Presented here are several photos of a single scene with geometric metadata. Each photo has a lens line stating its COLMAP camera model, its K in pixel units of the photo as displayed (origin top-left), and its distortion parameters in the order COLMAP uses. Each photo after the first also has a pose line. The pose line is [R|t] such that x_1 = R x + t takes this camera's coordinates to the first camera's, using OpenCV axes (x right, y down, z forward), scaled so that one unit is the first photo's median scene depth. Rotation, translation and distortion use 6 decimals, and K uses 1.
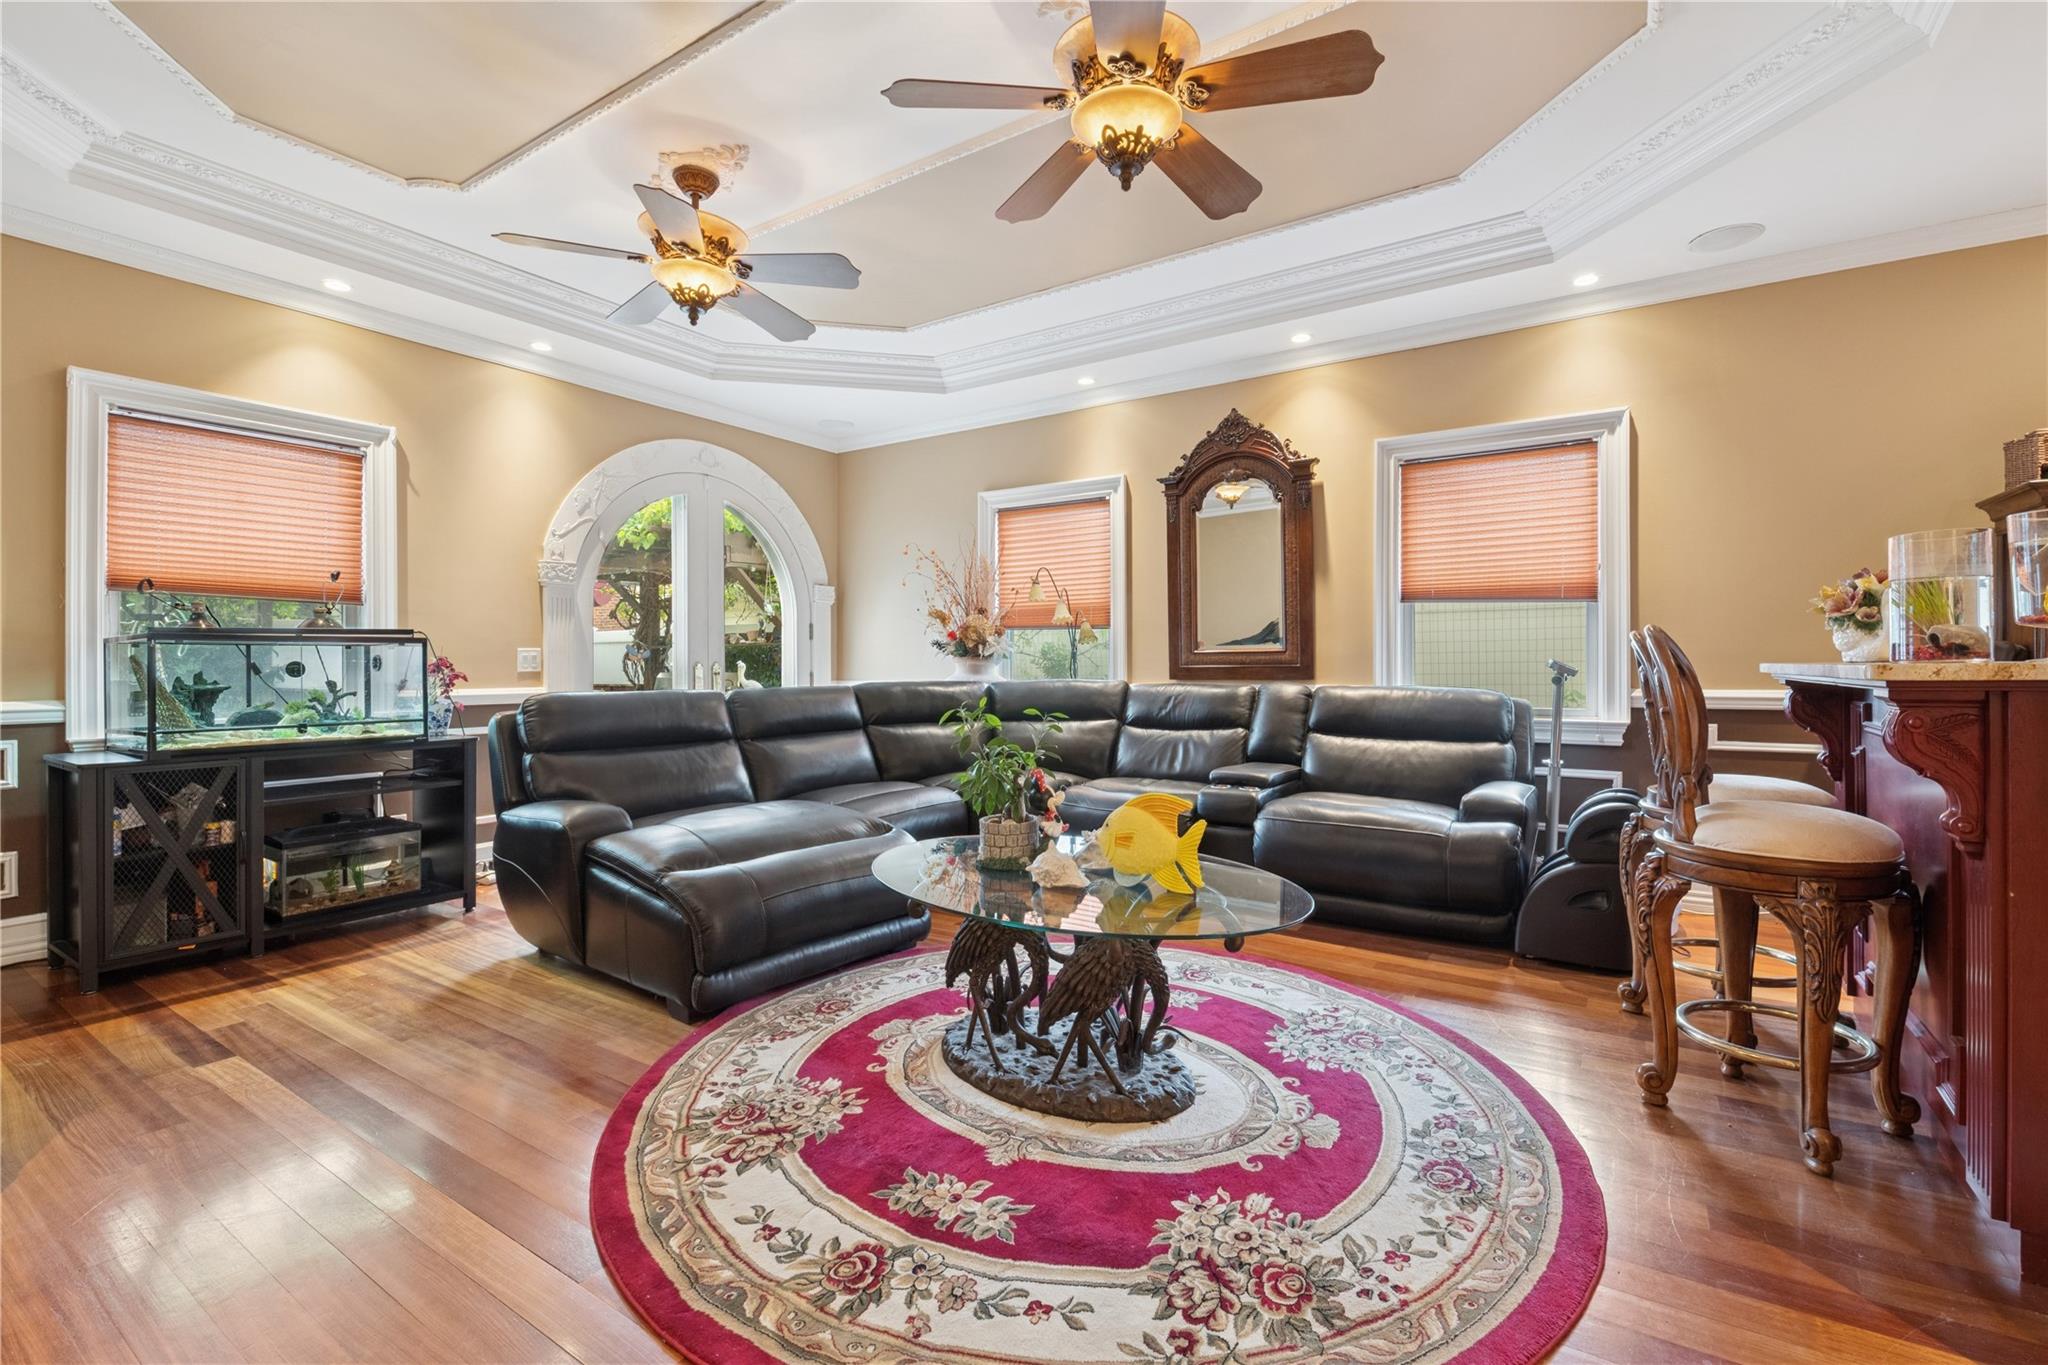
lens RADIAL K [[895.8, 0, 1063.3], [0, 895.8, 672.0], [0, 0, 1]] dist [0.002535, -0.008365]
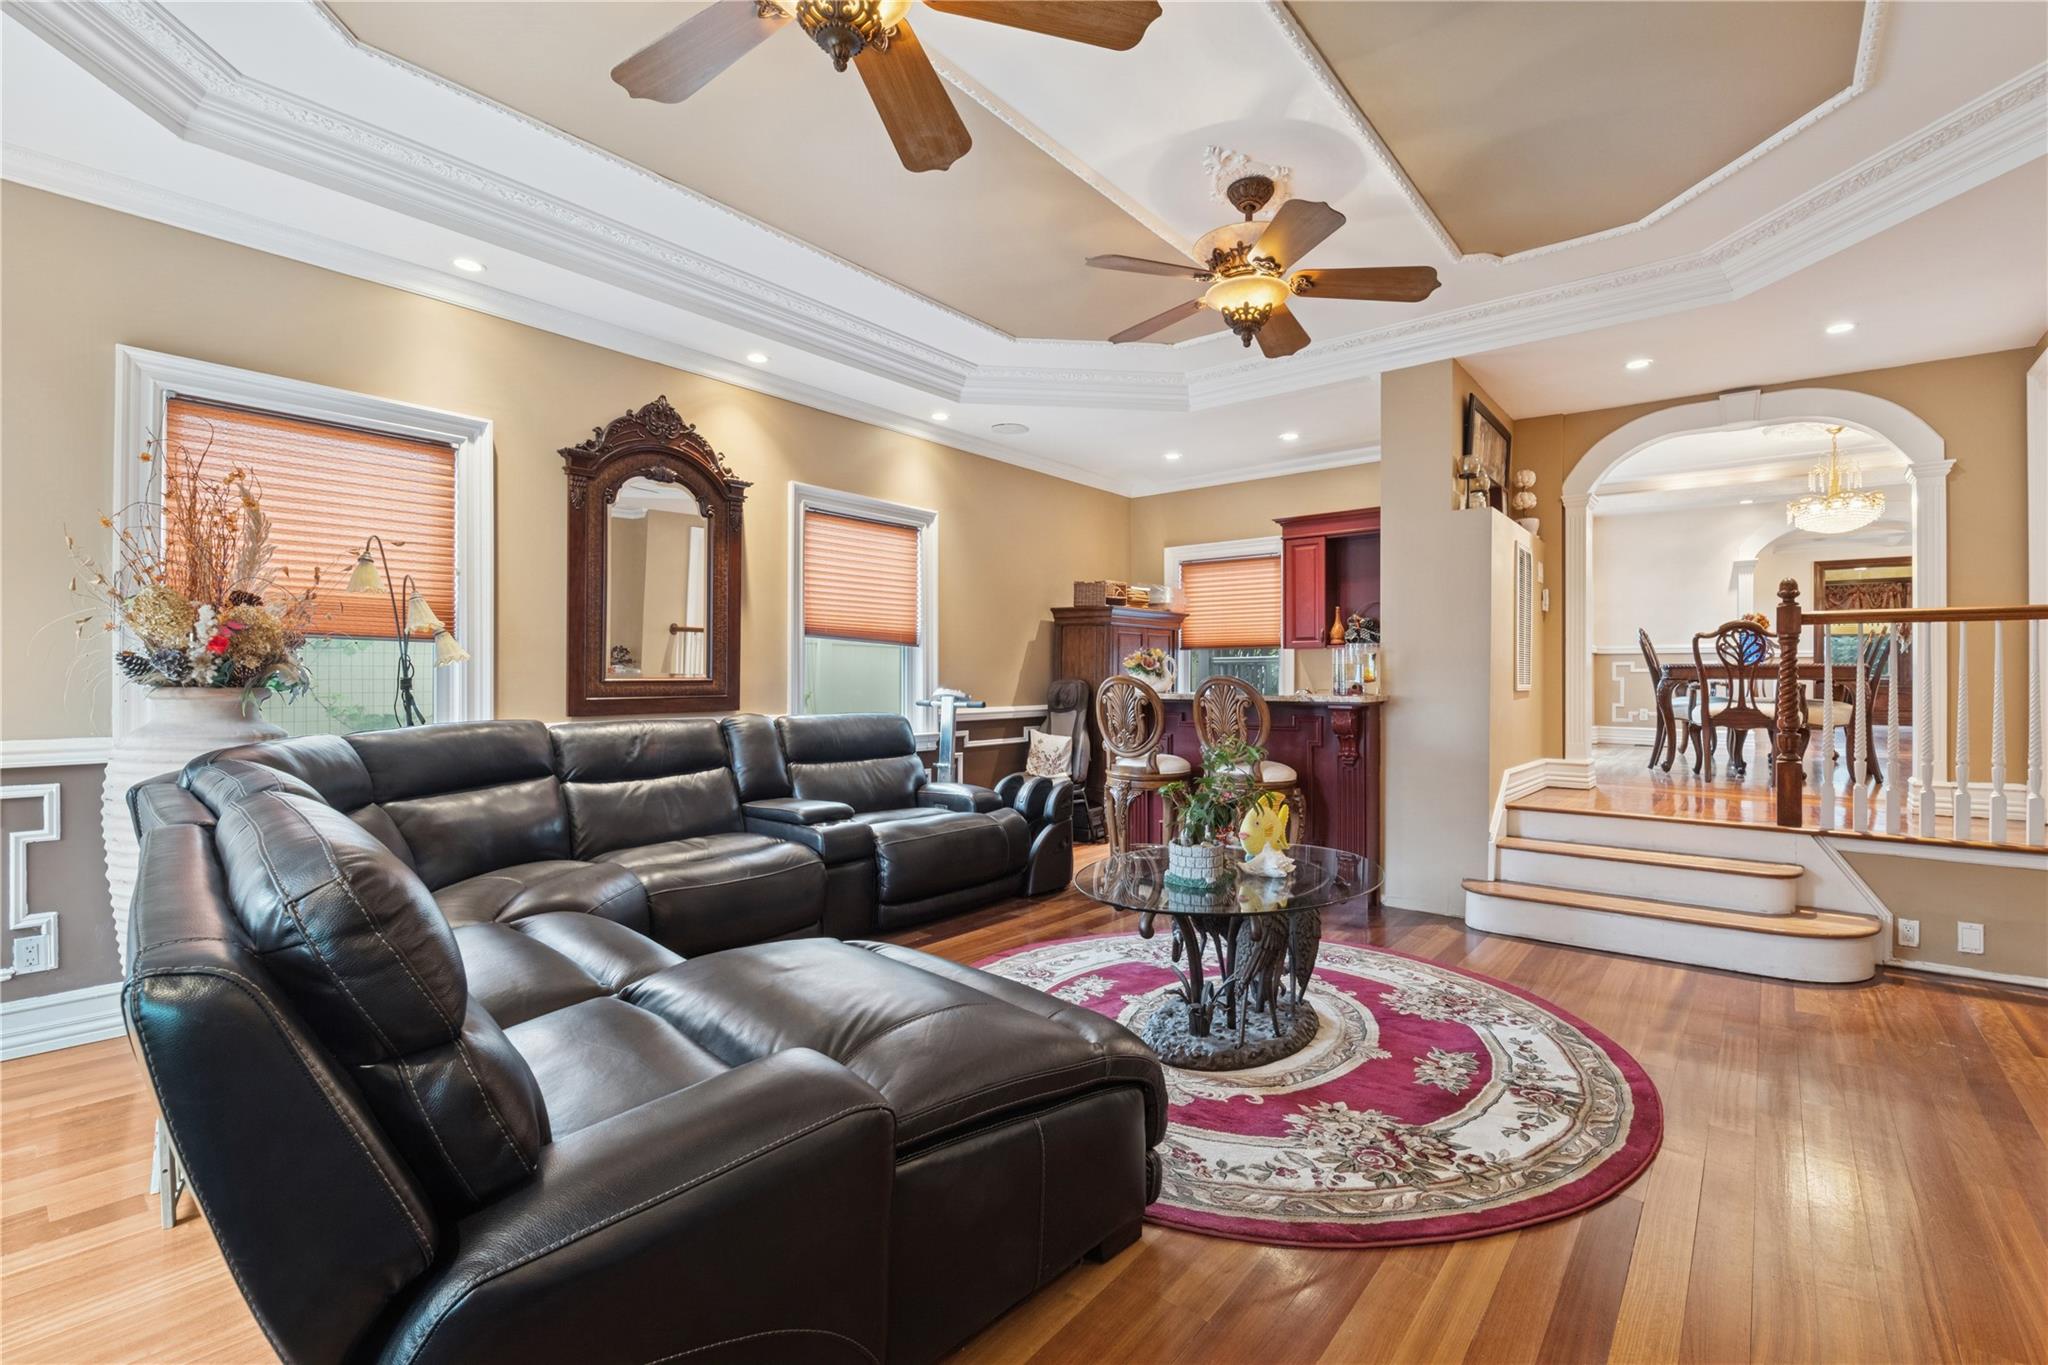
lens RADIAL K [[886.1, 0, 1051.9], [0, 886.1, 663.7], [0, 0, 1]] dist [0.021963, -0.008106]
pose [[0.106446, 0.014647, 0.994211, -1.150750], [0.004846, 0.999872, -0.015249, -0.044693], [-0.994307, 0.006442, 0.106361, 1.017666]]
